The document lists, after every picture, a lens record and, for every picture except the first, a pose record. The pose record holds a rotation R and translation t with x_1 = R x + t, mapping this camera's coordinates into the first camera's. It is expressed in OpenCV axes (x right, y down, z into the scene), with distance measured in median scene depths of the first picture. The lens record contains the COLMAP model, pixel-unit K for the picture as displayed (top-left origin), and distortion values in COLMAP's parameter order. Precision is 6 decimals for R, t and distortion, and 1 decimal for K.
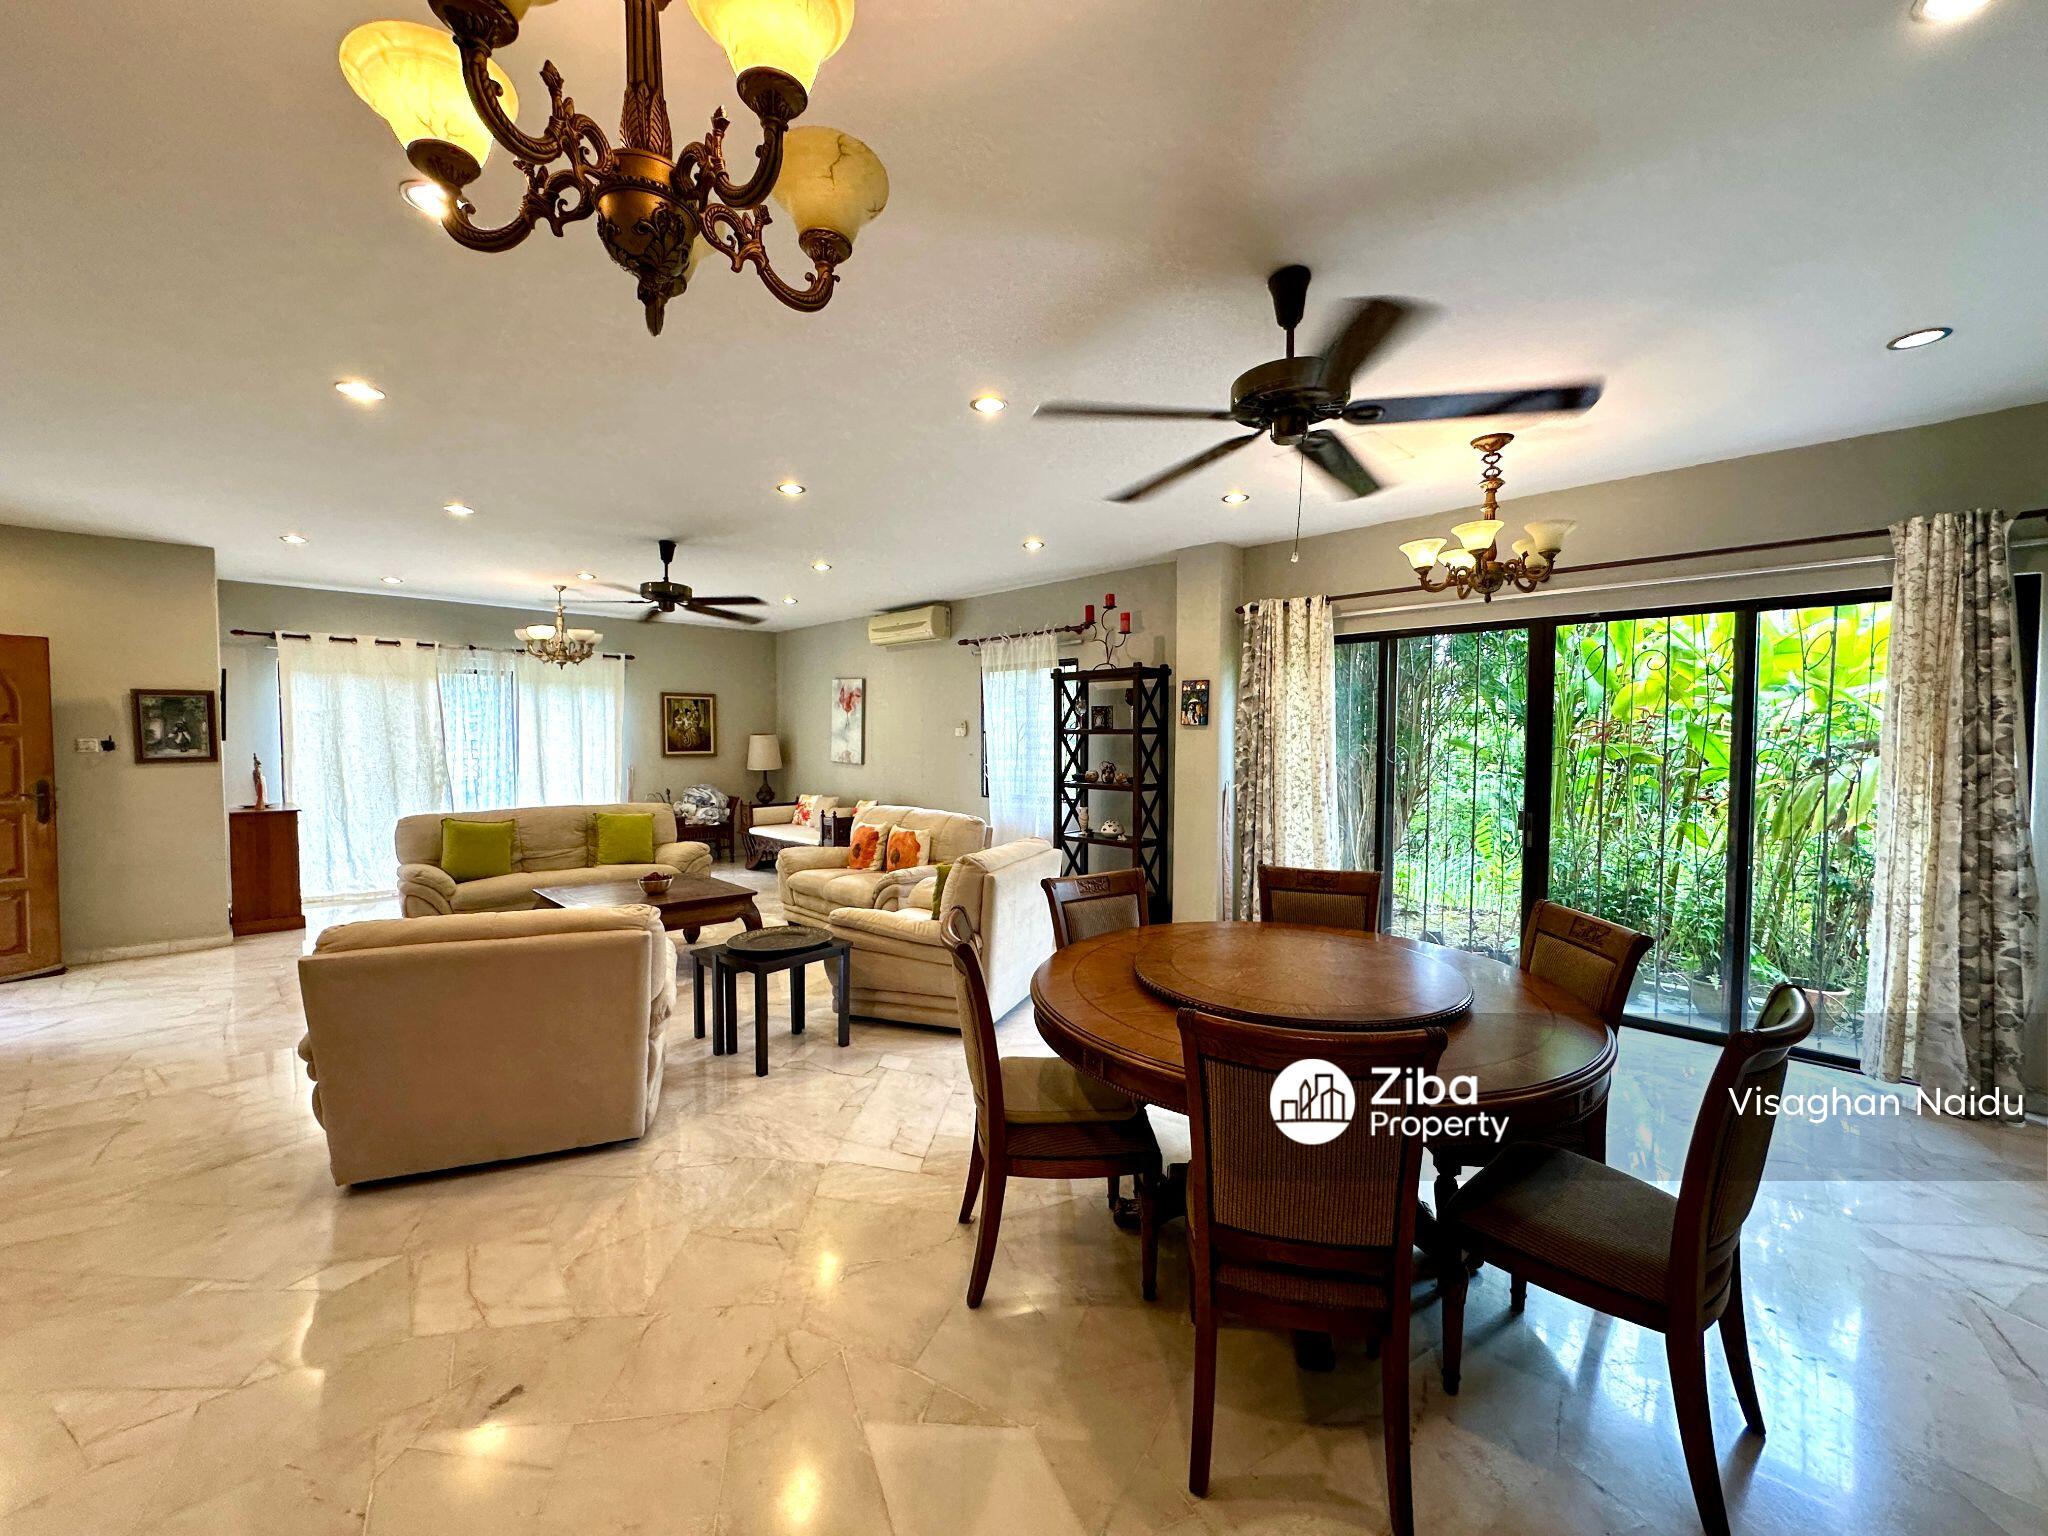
lens RADIAL K [[819.2, 0, 1020.5], [0, 819.2, 766.9], [0, 0, 1]] dist [-0.004009, 0.000736]
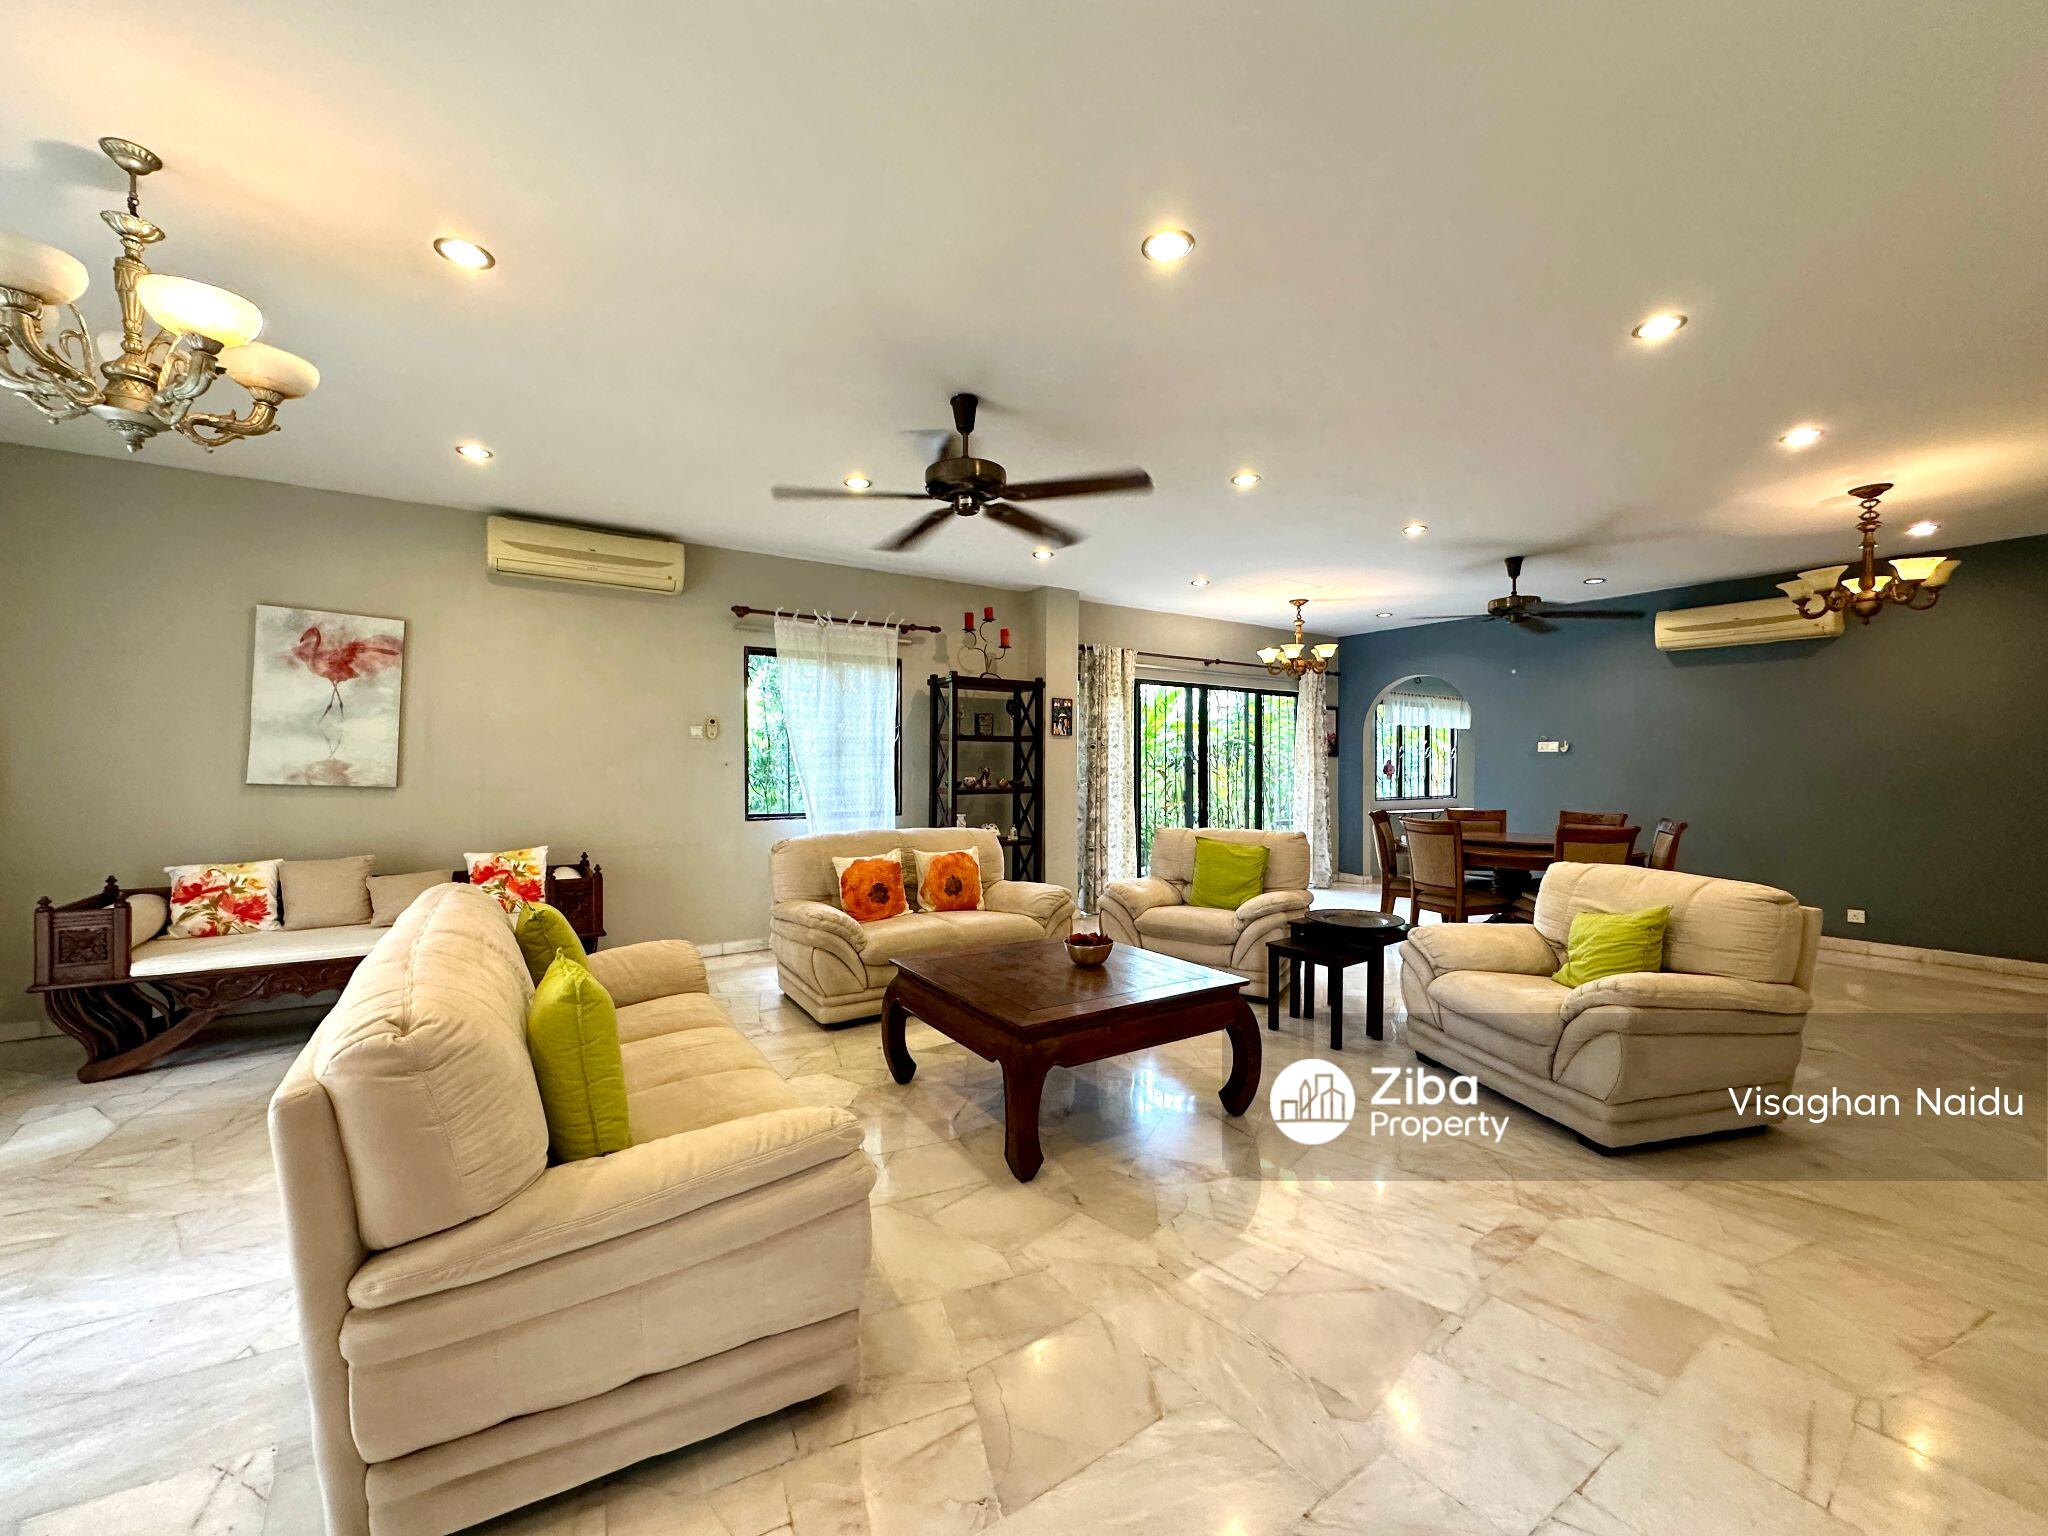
lens RADIAL K [[819.2, 0, 1020.5], [0, 819.2, 766.9], [0, 0, 1]] dist [-0.004009, 0.000736]
pose [[0.187459, -0.000652, 0.982272, -0.987484], [0.033661, 0.999417, -0.005761, 0.000319], [-0.981695, 0.034144, 0.187372, 0.836687]]
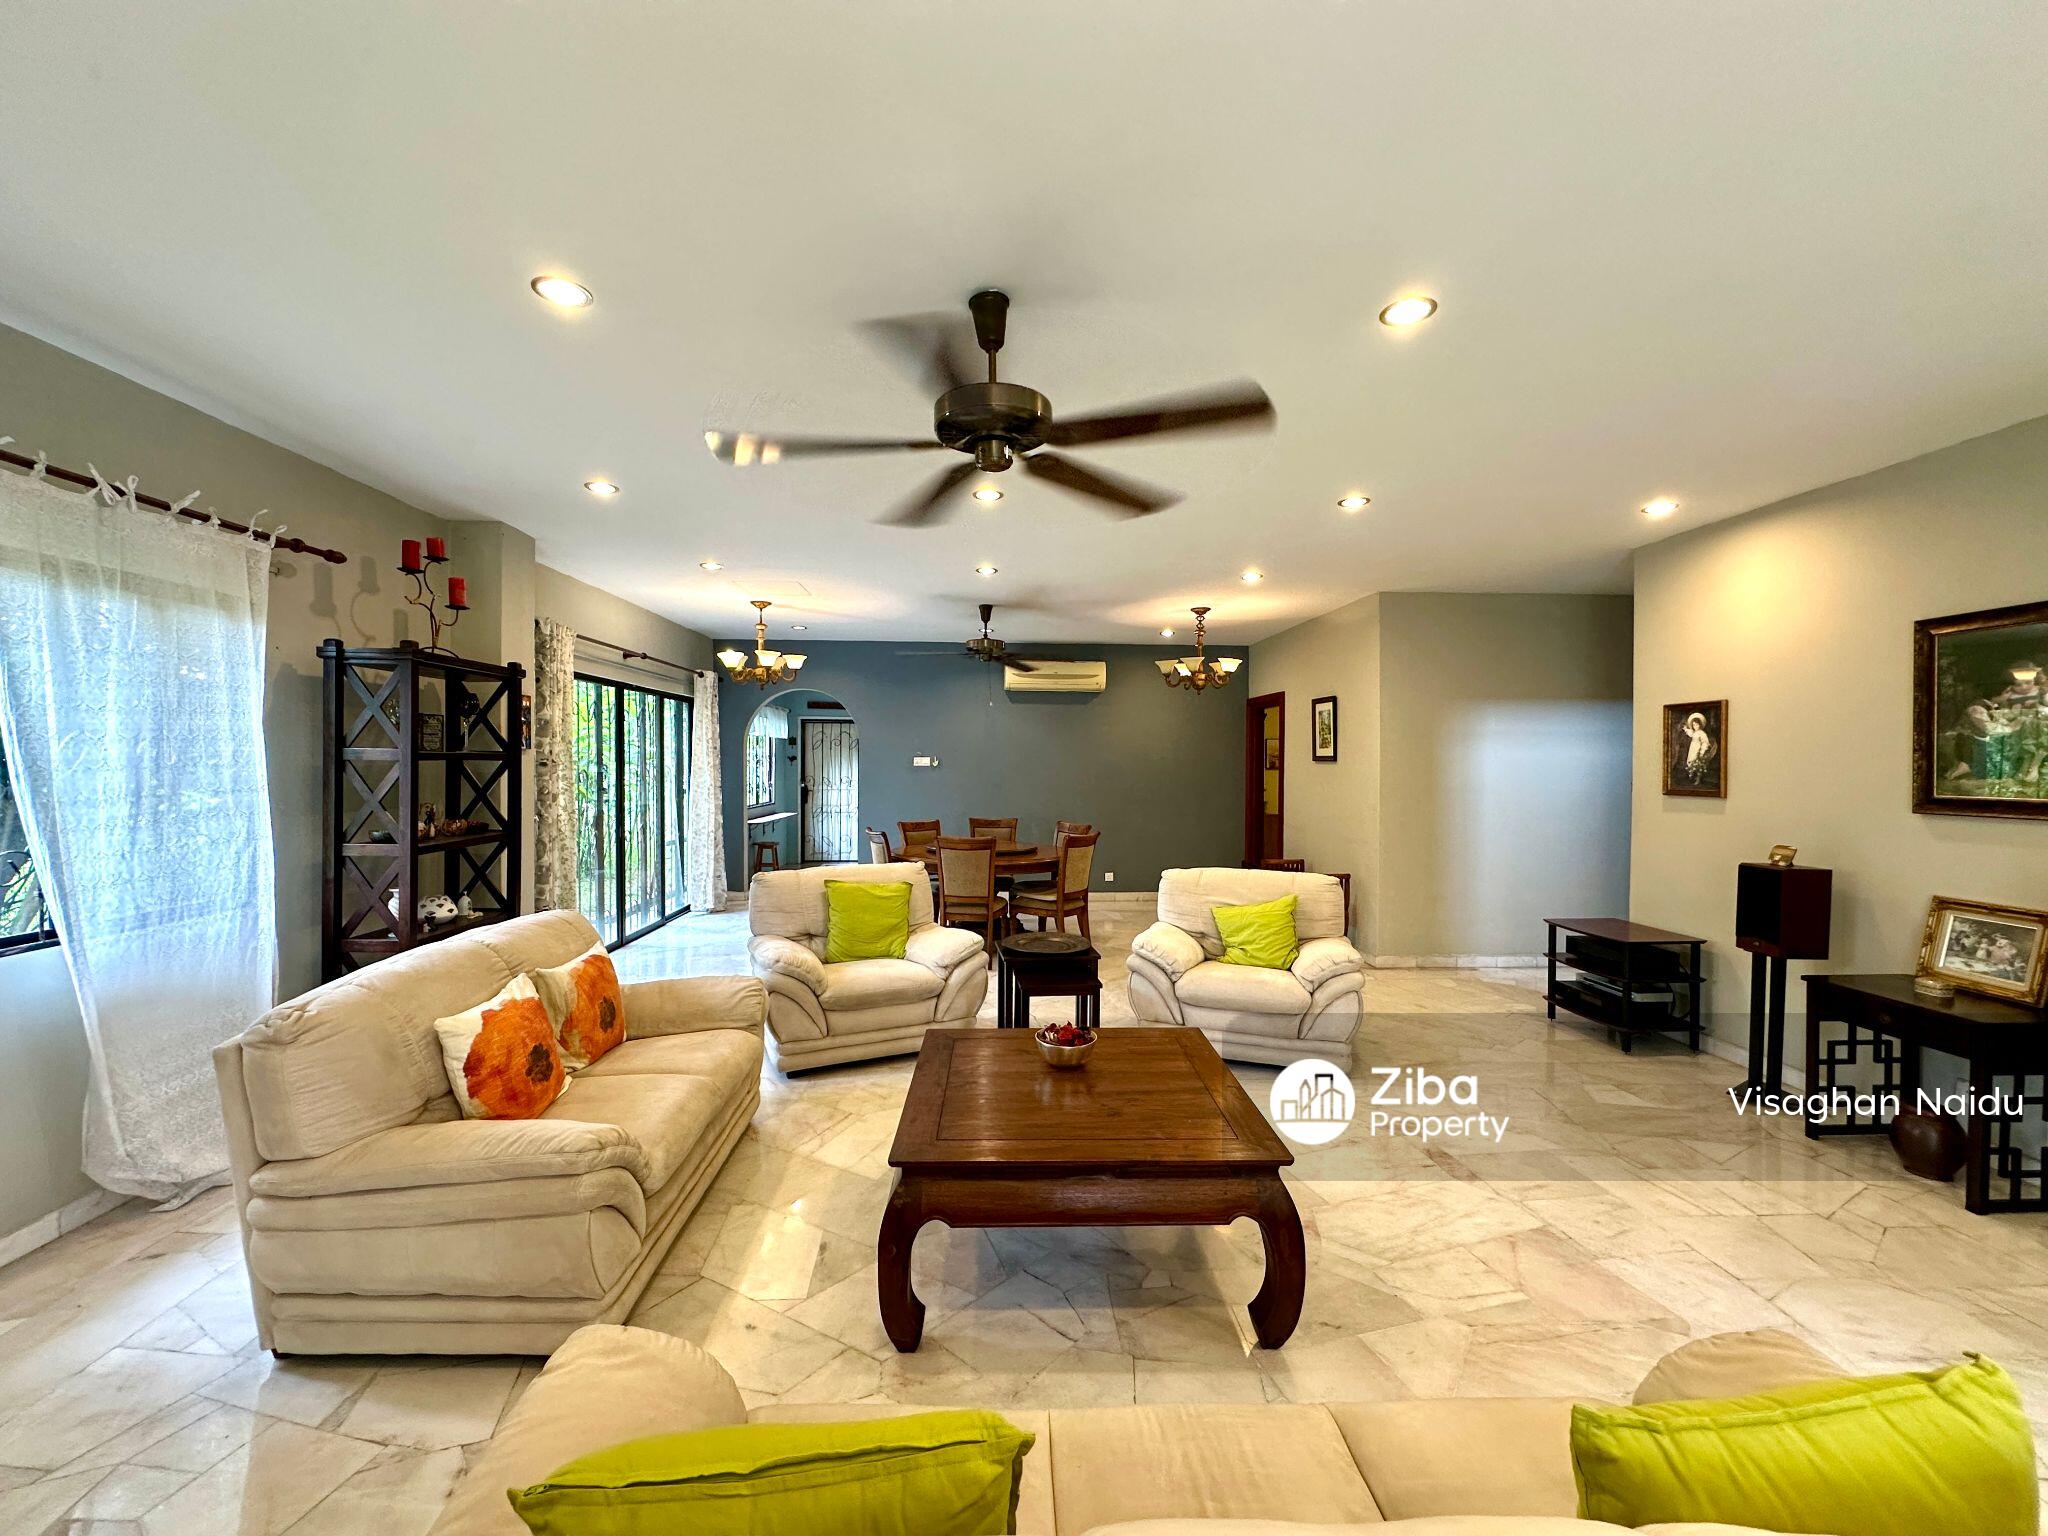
lens RADIAL K [[819.2, 0, 1020.5], [0, 819.2, 766.9], [0, 0, 1]] dist [-0.004009, 0.000736]
pose [[-0.742607, -0.008472, 0.669674, -0.701719], [0.020621, 0.999157, 0.035508, -0.052196], [-0.669410, 0.040178, -0.741806, 1.272331]]
